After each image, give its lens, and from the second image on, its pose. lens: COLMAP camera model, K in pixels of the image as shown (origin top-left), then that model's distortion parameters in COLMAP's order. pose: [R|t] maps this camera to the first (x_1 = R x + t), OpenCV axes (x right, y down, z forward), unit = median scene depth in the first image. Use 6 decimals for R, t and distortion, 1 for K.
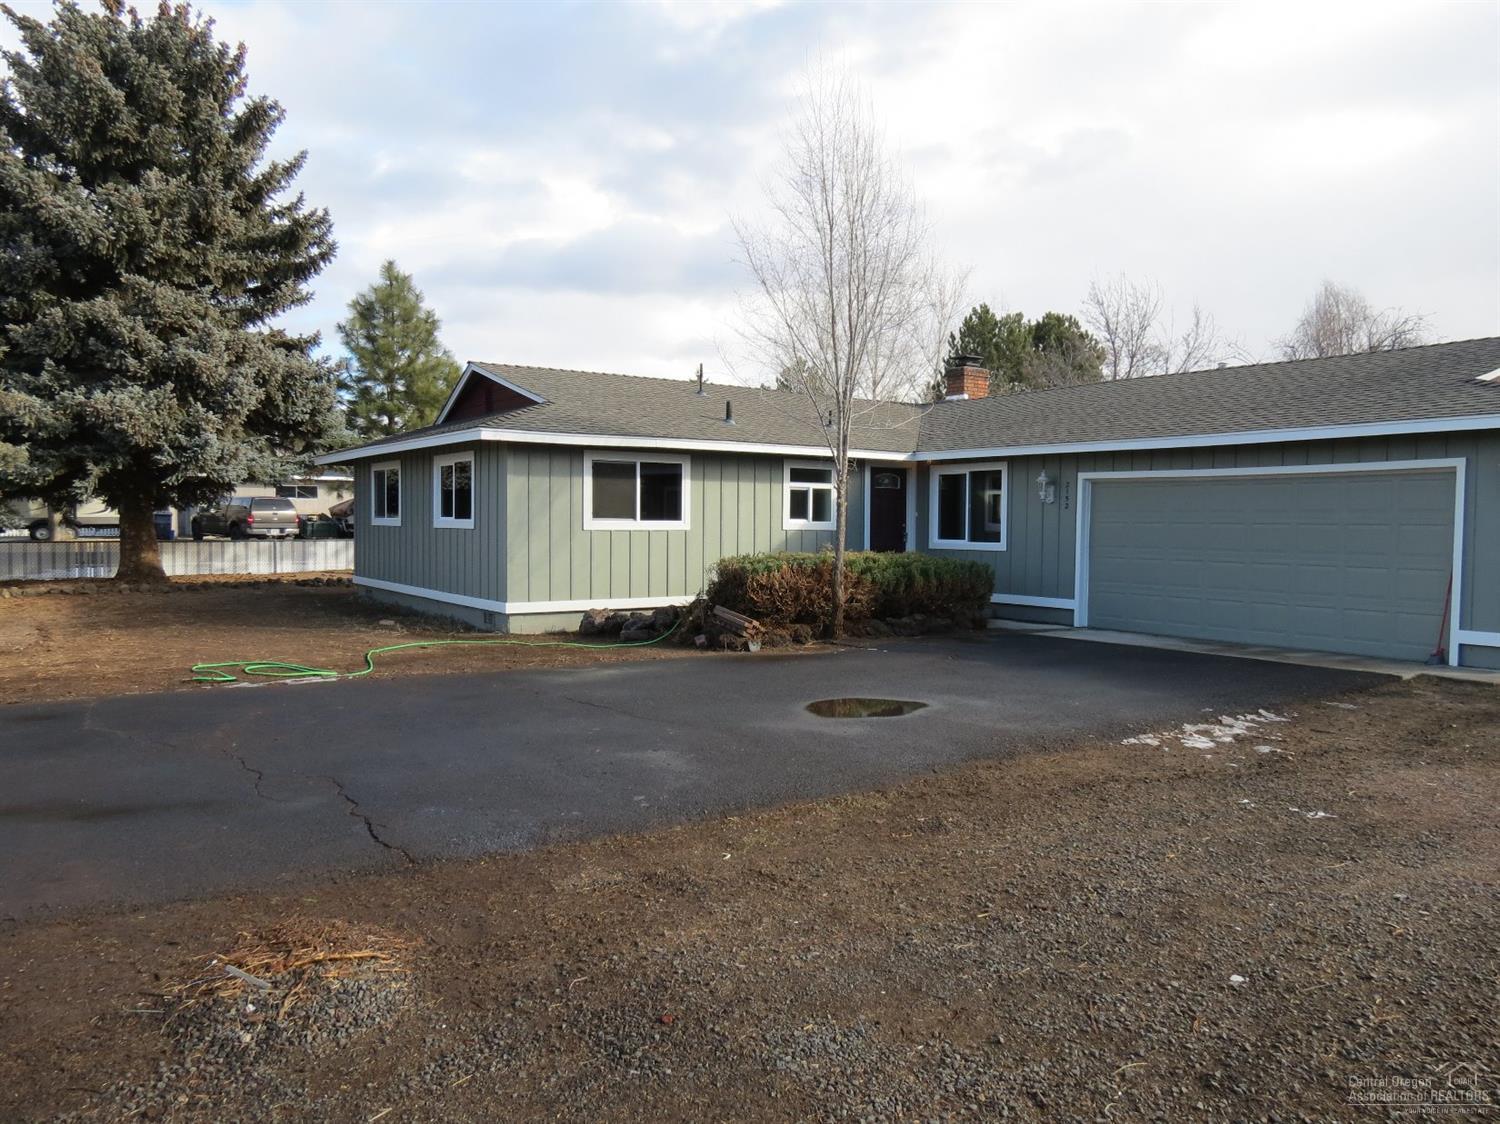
lens RADIAL K [[1069.1, 0, 753.6], [0, 1069.1, 564.1], [0, 0, 1]] dist [-0.026778, 0.013376]
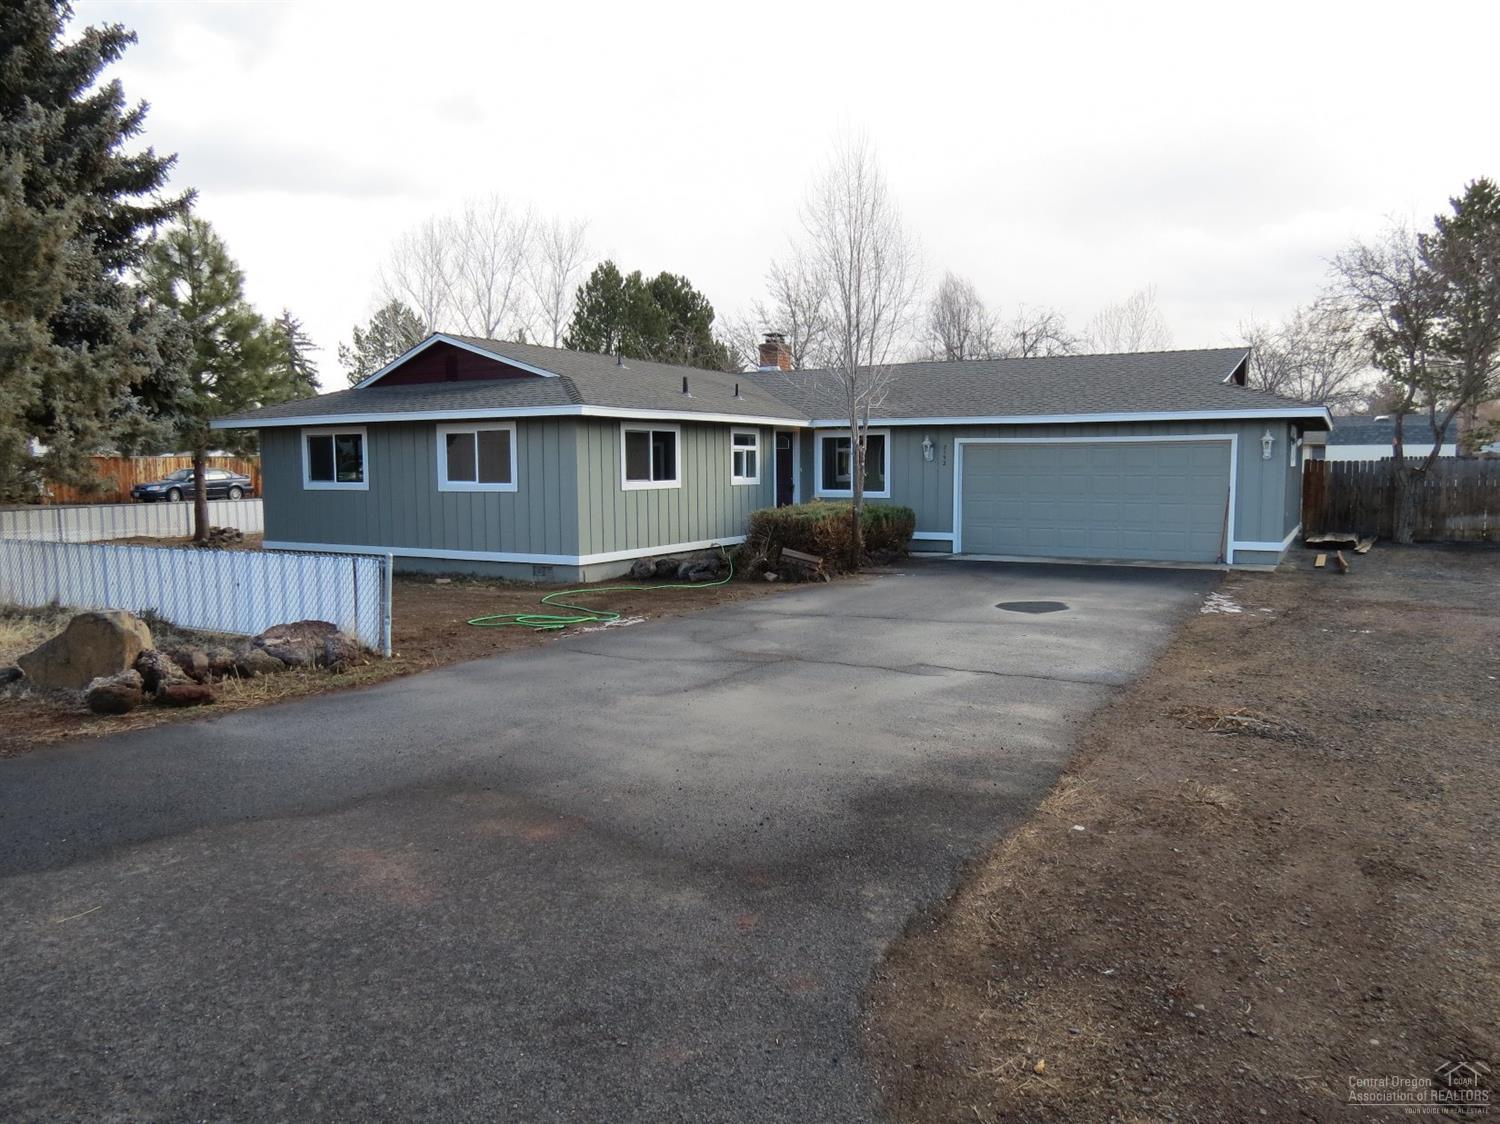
lens RADIAL K [[1069.1, 0, 742.3], [0, 1069.1, 562.7], [0, 0, 1]] dist [-0.026778, 0.013376]
pose [[0.905824, -0.052697, 0.420364, -0.470464], [0.030244, 0.997746, 0.059906, -0.016857], [-0.422573, -0.041551, 0.905376, -0.099289]]
